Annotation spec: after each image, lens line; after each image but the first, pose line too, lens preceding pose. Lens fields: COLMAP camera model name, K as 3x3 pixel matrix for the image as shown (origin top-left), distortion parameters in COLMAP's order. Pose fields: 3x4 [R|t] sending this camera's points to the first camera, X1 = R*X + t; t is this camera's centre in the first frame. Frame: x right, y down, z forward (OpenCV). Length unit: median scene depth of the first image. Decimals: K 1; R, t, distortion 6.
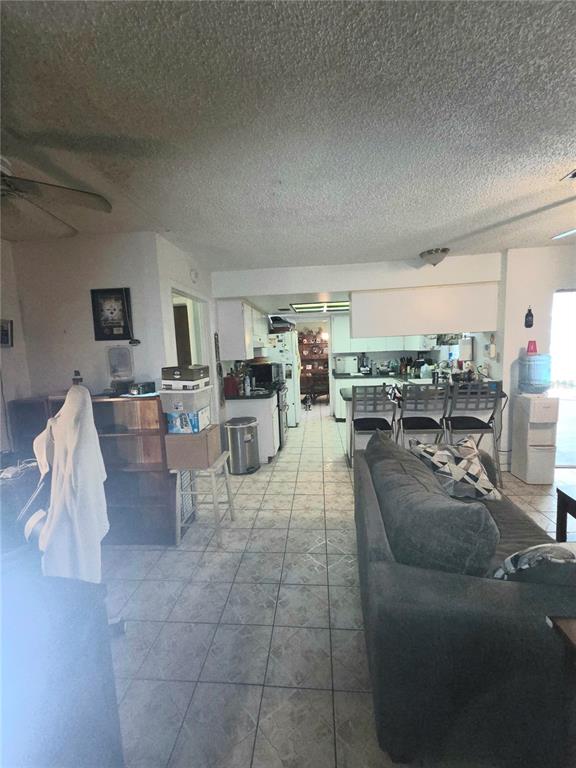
lens RADIAL K [[314.5, 0, 288.6], [0, 314.5, 383.1], [0, 0, 1]] dist [0.004596, -0.000232]
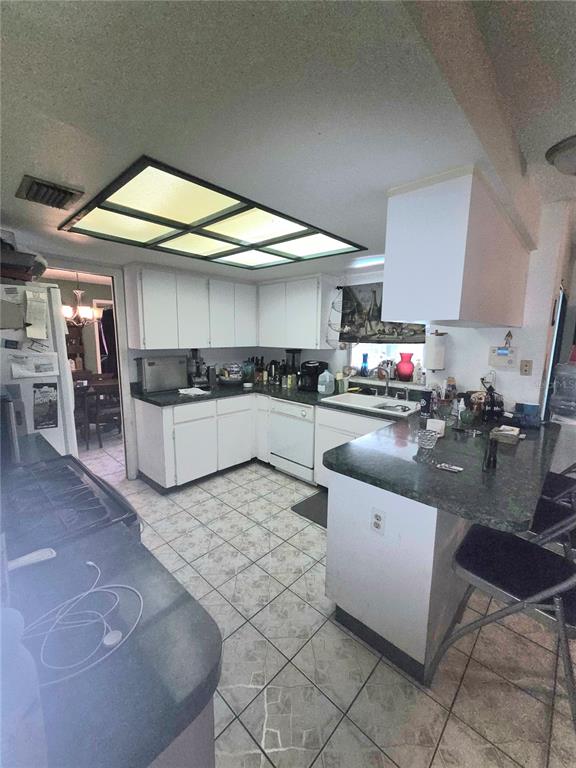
lens RADIAL K [[314.5, 0, 288.1], [0, 314.5, 383.8], [0, 0, 1]] dist [0.004596, -0.000232]
pose [[0.614331, -0.077980, 0.785186, -0.099955], [0.052176, 0.996941, 0.058188, -0.065290], [-0.787322, 0.005221, 0.616520, 0.583107]]
